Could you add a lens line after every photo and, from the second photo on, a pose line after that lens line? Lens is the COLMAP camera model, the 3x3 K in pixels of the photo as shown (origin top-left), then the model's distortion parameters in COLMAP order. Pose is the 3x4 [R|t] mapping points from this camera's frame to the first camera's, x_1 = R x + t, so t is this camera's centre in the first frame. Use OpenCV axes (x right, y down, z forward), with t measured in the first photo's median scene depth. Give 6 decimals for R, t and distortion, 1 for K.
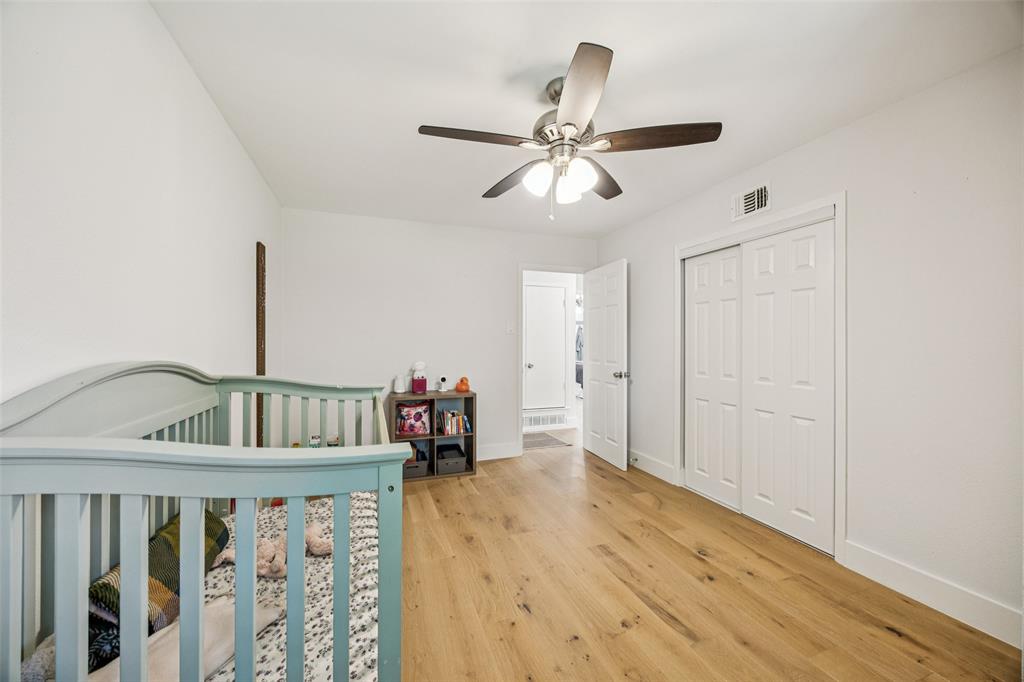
lens RADIAL K [[389.7, 0, 509.9], [0, 389.7, 340.7], [0, 0, 1]] dist [-0.001655, 0.000077]
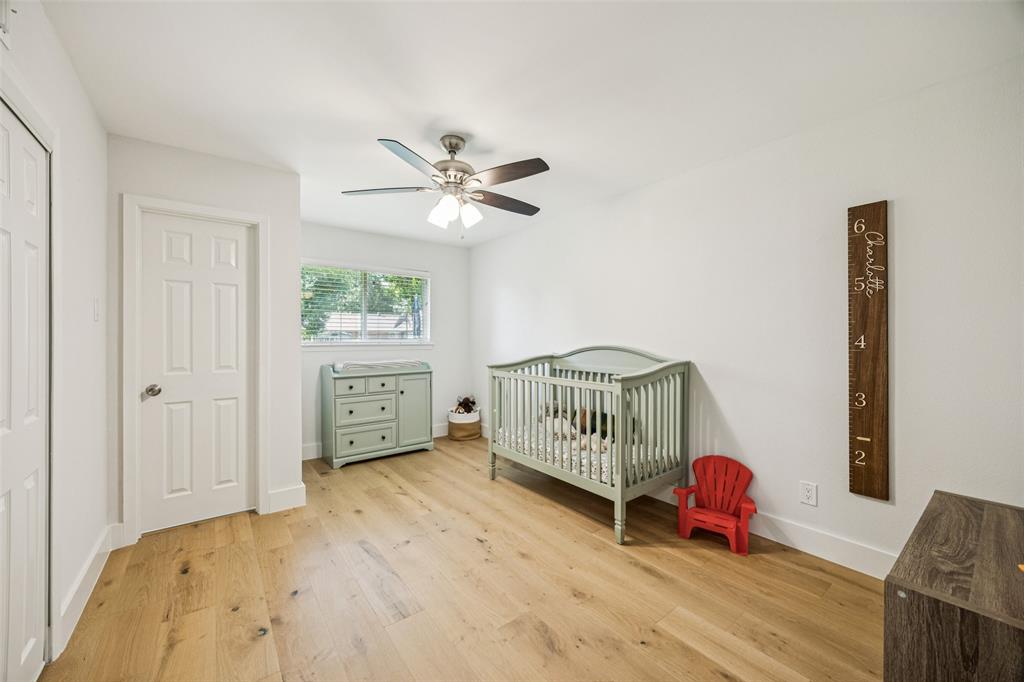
lens RADIAL K [[389.7, 0, 509.9], [0, 389.7, 340.7], [0, 0, 1]] dist [-0.001655, 0.000077]
pose [[-0.953475, 0.000186, -0.301473, 0.289363], [0.000681, 0.999999, -0.001536, 0.010673], [0.301472, -0.001669, -0.953473, 1.925562]]
